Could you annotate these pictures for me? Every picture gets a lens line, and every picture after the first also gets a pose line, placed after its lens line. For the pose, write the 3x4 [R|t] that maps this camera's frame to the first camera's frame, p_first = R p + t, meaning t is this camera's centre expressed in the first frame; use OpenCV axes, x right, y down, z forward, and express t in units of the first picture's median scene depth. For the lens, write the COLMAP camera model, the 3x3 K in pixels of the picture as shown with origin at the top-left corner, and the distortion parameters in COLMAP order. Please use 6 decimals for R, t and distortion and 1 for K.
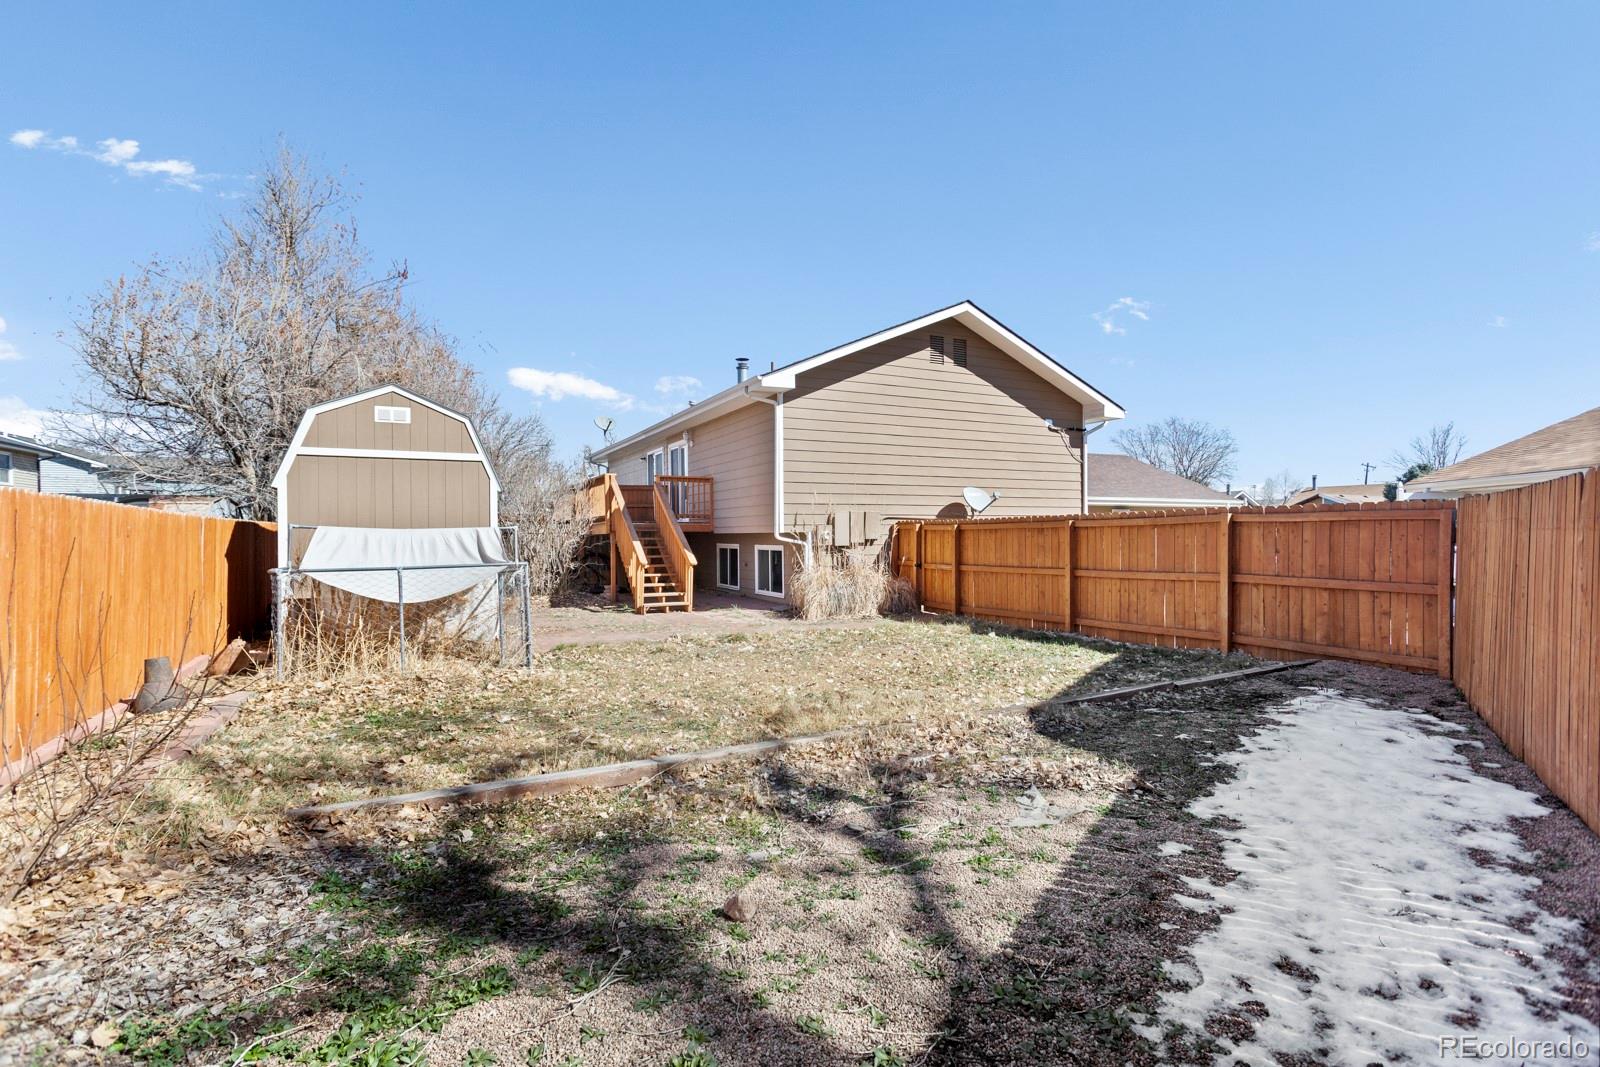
lens RADIAL K [[765.2, 0, 797.5], [0, 765.2, 541.1], [0, 0, 1]] dist [0.129098, 0.000020]
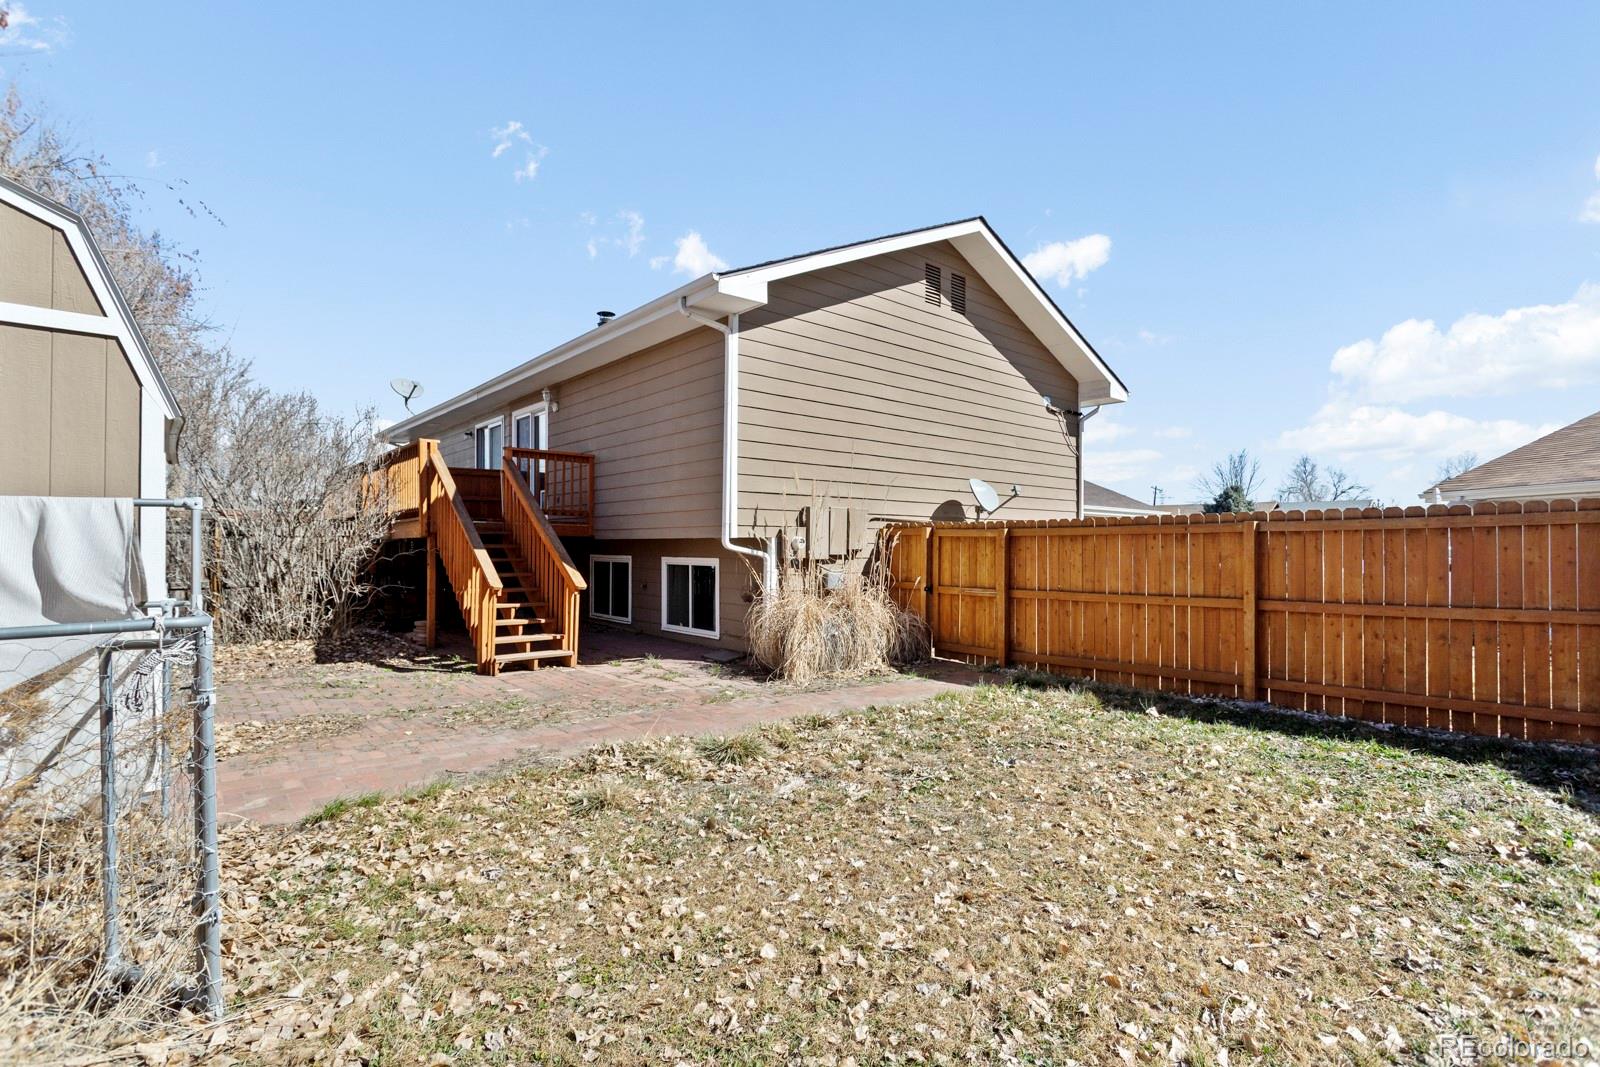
lens RADIAL K [[772.1, 0, 798.4], [0, 772.1, 541.4], [0, 0, 1]] dist [0.056520, -0.000118]
pose [[0.971906, 0.010710, 0.235124, -0.110855], [-0.006867, 0.999829, -0.017155, 0.002203], [-0.235268, 0.015058, 0.971814, 0.352388]]
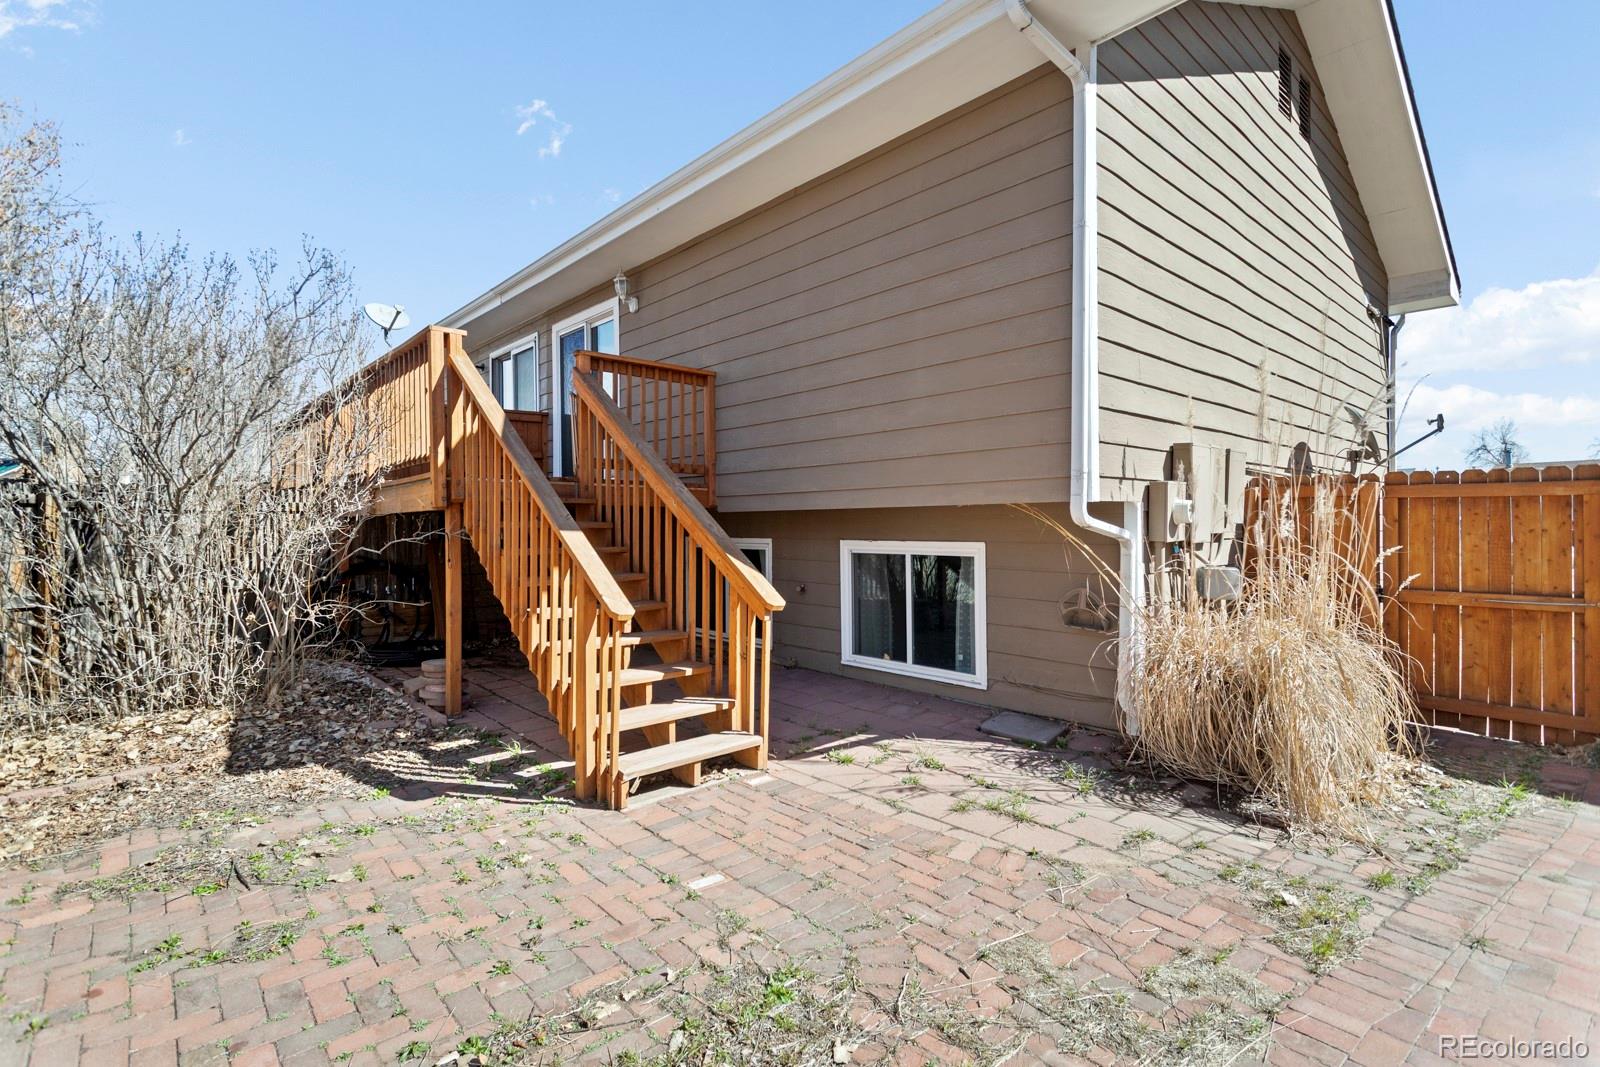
lens RADIAL K [[769.9, 0, 831.6], [0, 769.9, 530.2], [0, 0, 1]] dist [0.002271, 0.000762]
pose [[0.953857, -0.000972, 0.300260, -0.201431], [0.003042, 0.999975, -0.006427, 0.001819], [-0.300246, 0.007044, 0.953836, 0.695885]]
